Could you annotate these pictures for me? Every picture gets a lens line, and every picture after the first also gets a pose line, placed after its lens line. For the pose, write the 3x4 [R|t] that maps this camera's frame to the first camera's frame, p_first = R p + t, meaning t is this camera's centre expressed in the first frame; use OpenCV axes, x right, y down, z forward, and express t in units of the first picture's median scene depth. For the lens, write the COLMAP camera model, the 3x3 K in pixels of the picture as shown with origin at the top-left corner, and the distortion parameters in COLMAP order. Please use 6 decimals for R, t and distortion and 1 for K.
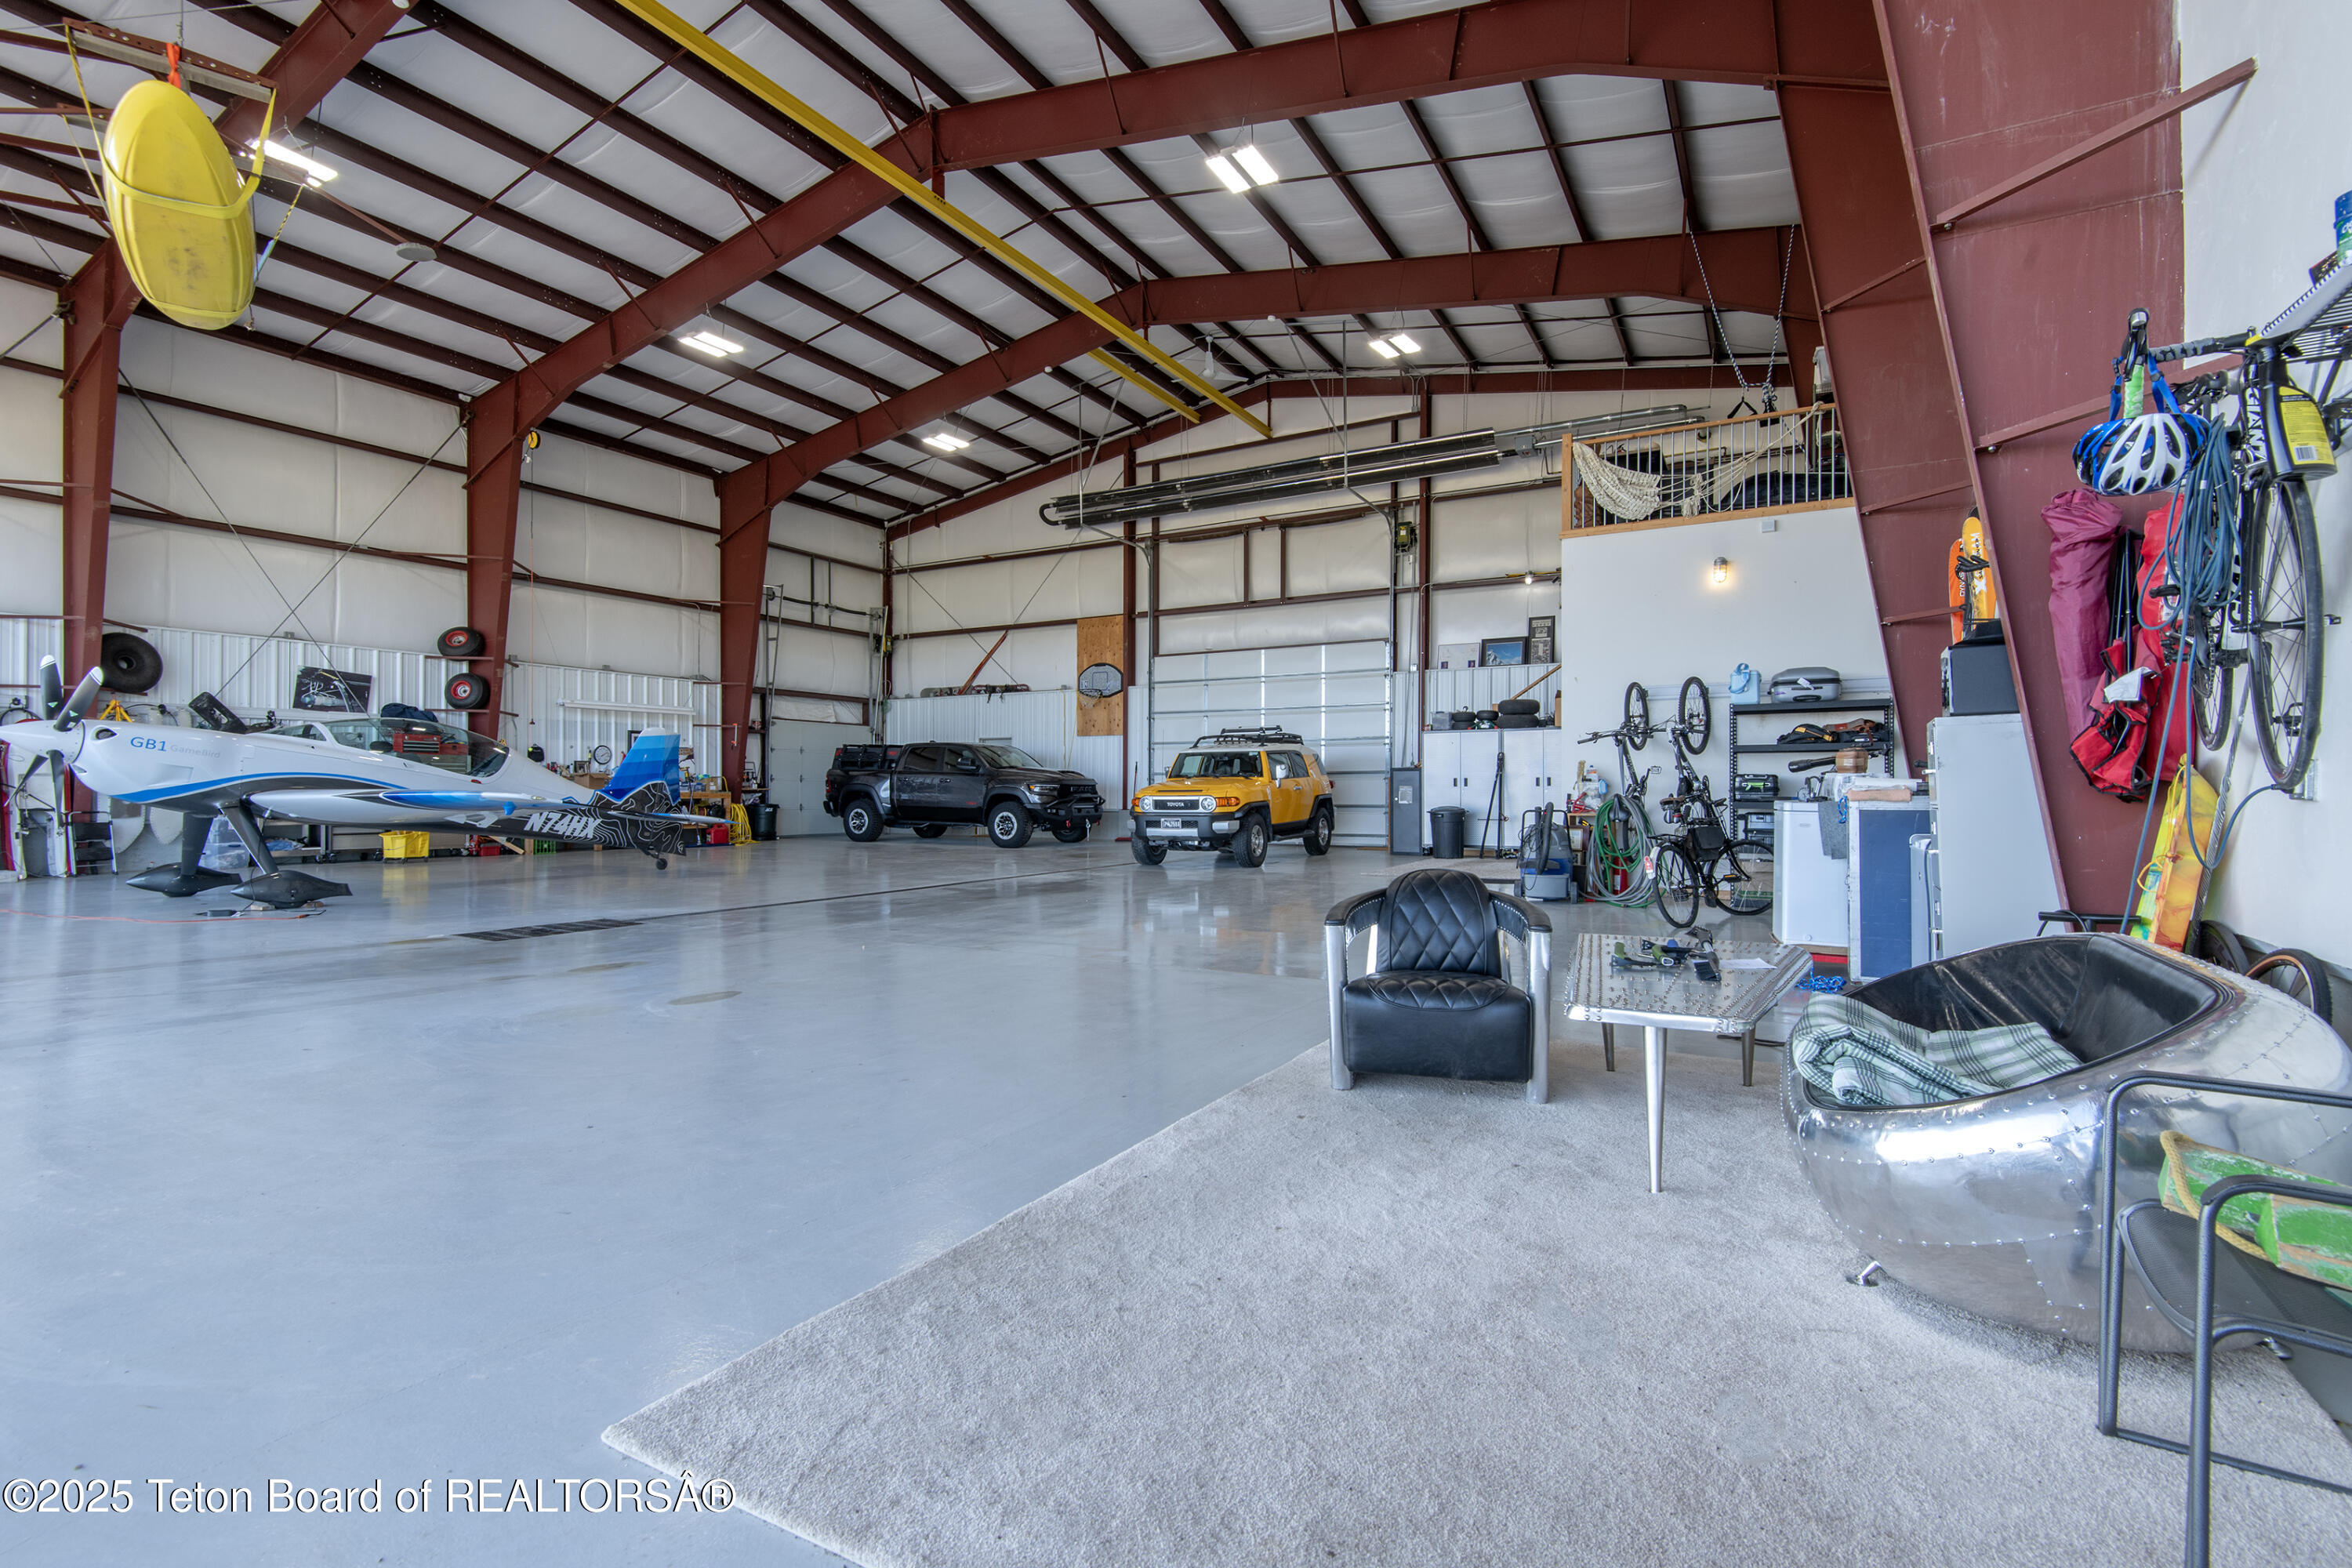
lens RADIAL K [[1068.1, 0, 1176.0], [0, 1068.1, 784.0], [0, 0, 1]] dist [0.031016, -0.016063]
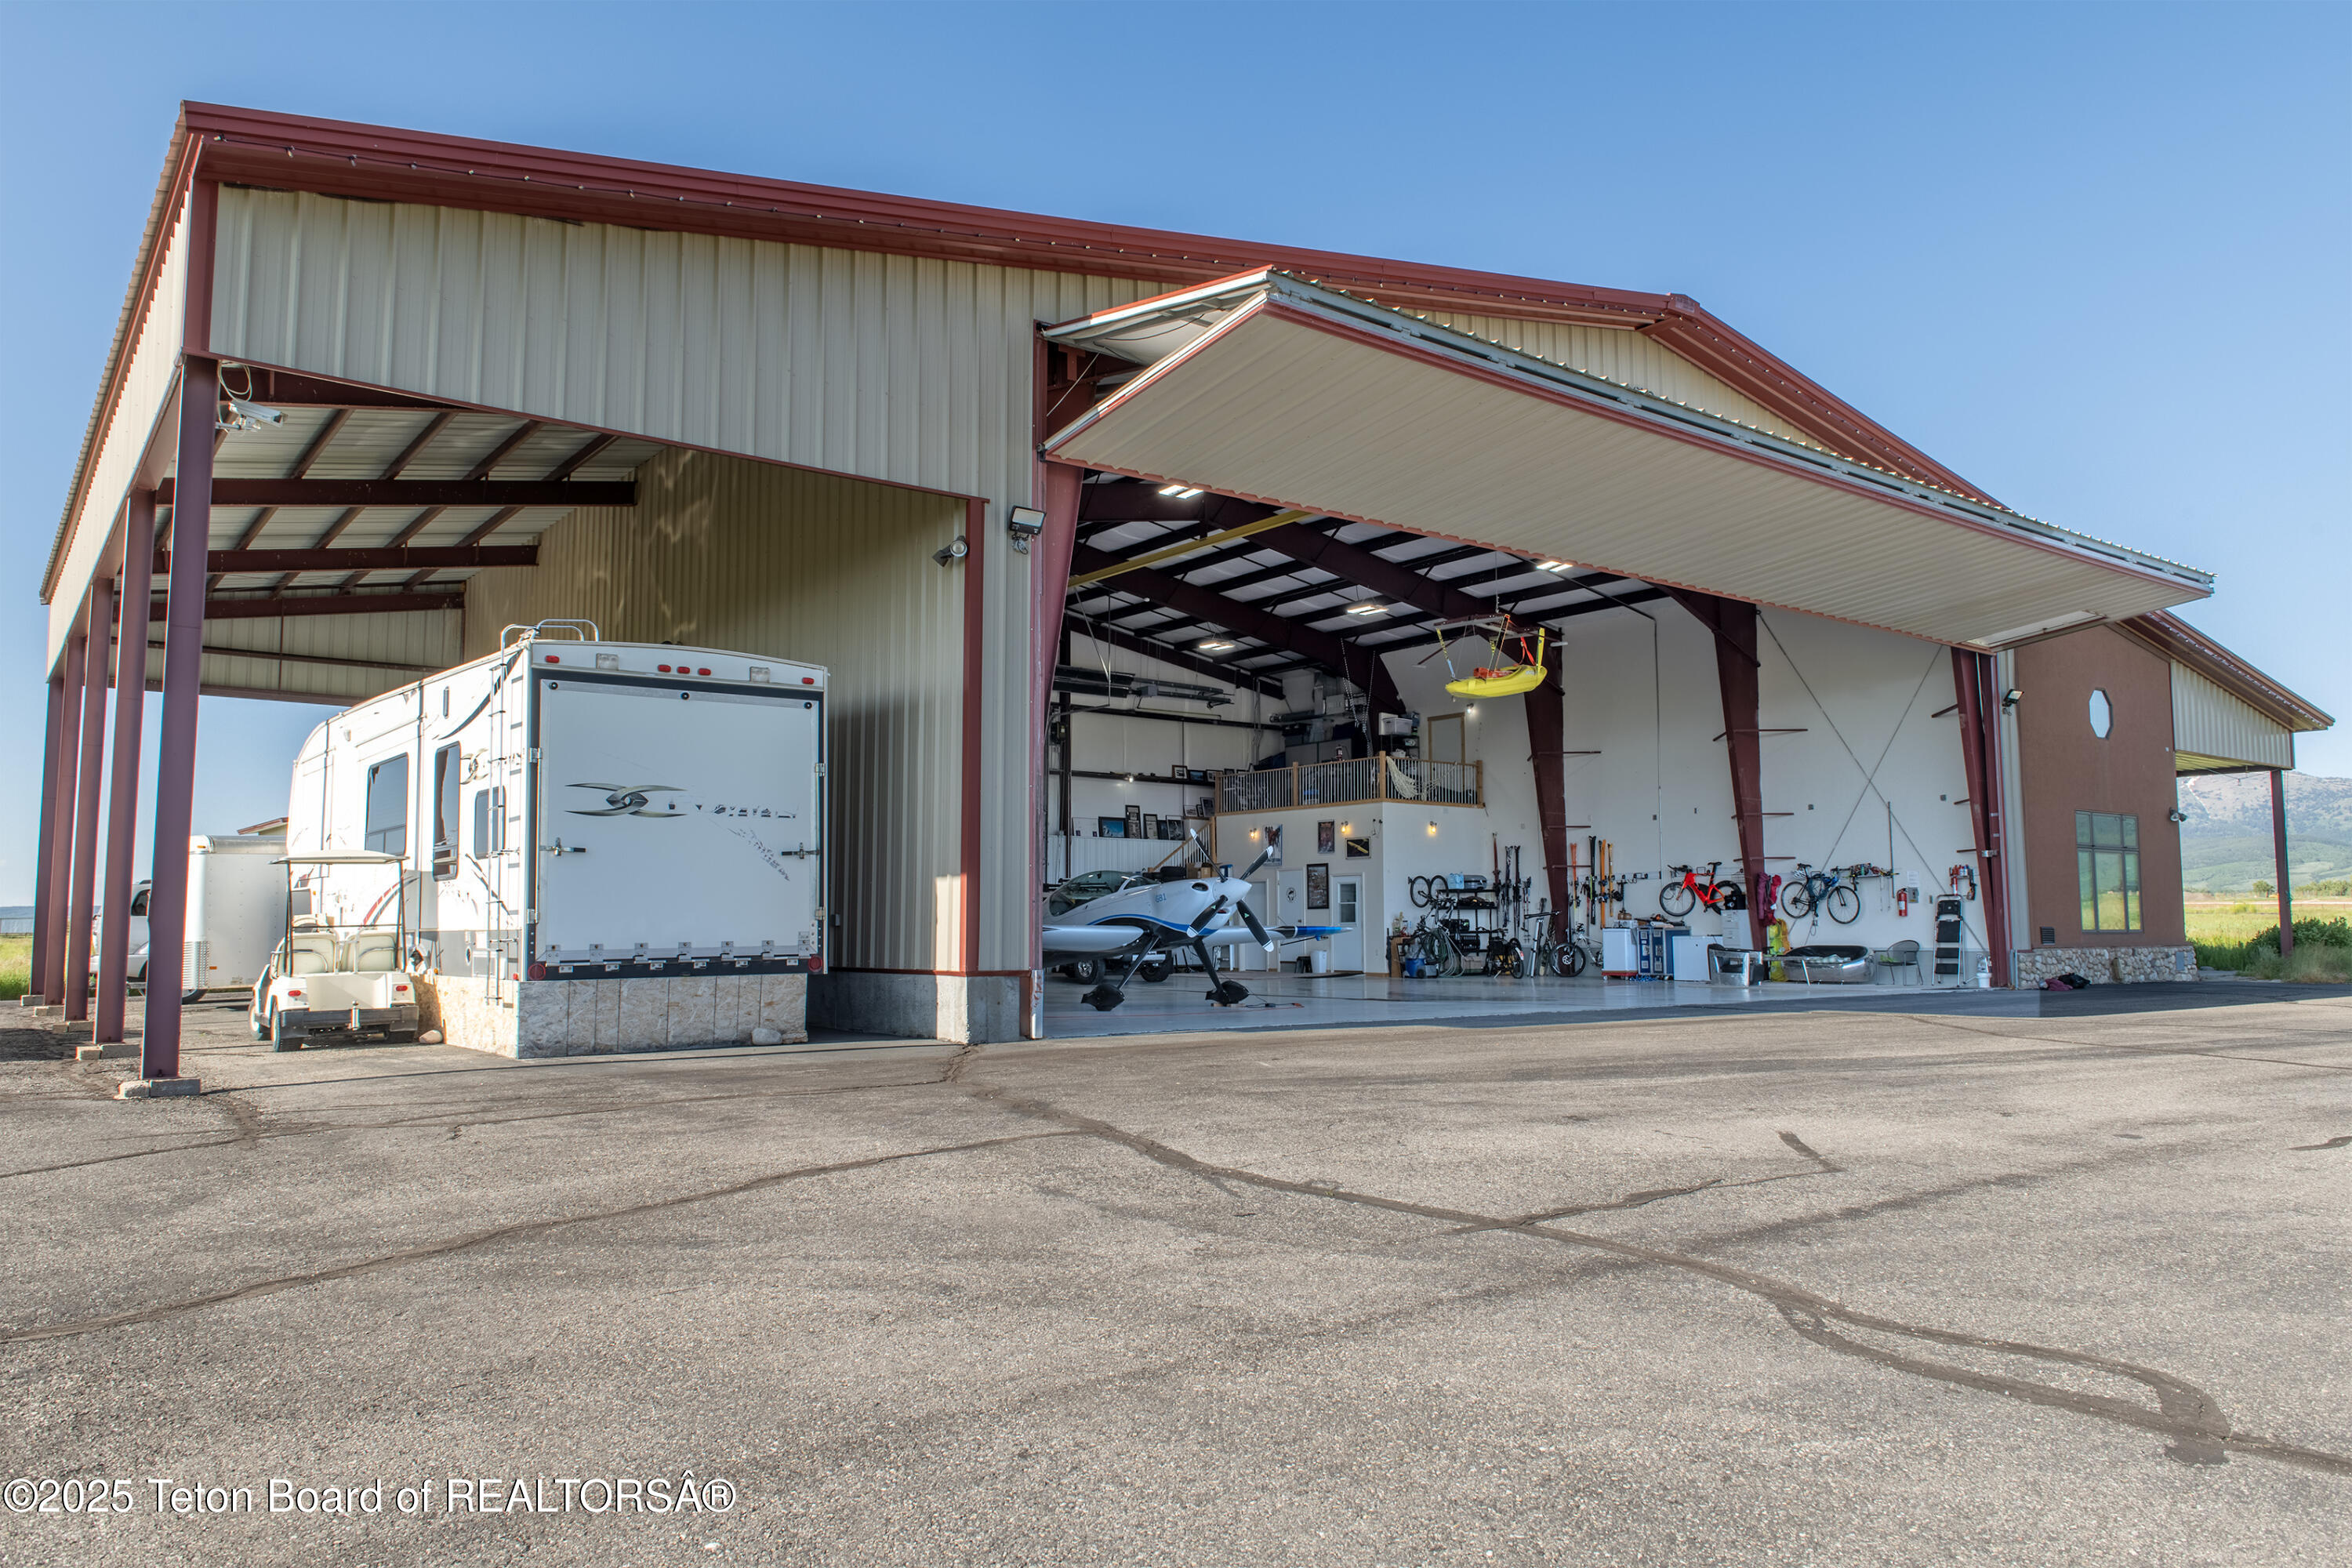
lens RADIAL K [[1608.9, 0, 1176.0], [0, 1608.9, 784.0], [0, 0, 1]] dist [-0.000004, -0.000014]
pose [[0.392809, 0.084230, 0.915754, -1.579179], [-0.005997, 0.996010, -0.089040, 0.004914], [-0.919600, 0.029484, 0.391747, 0.109084]]
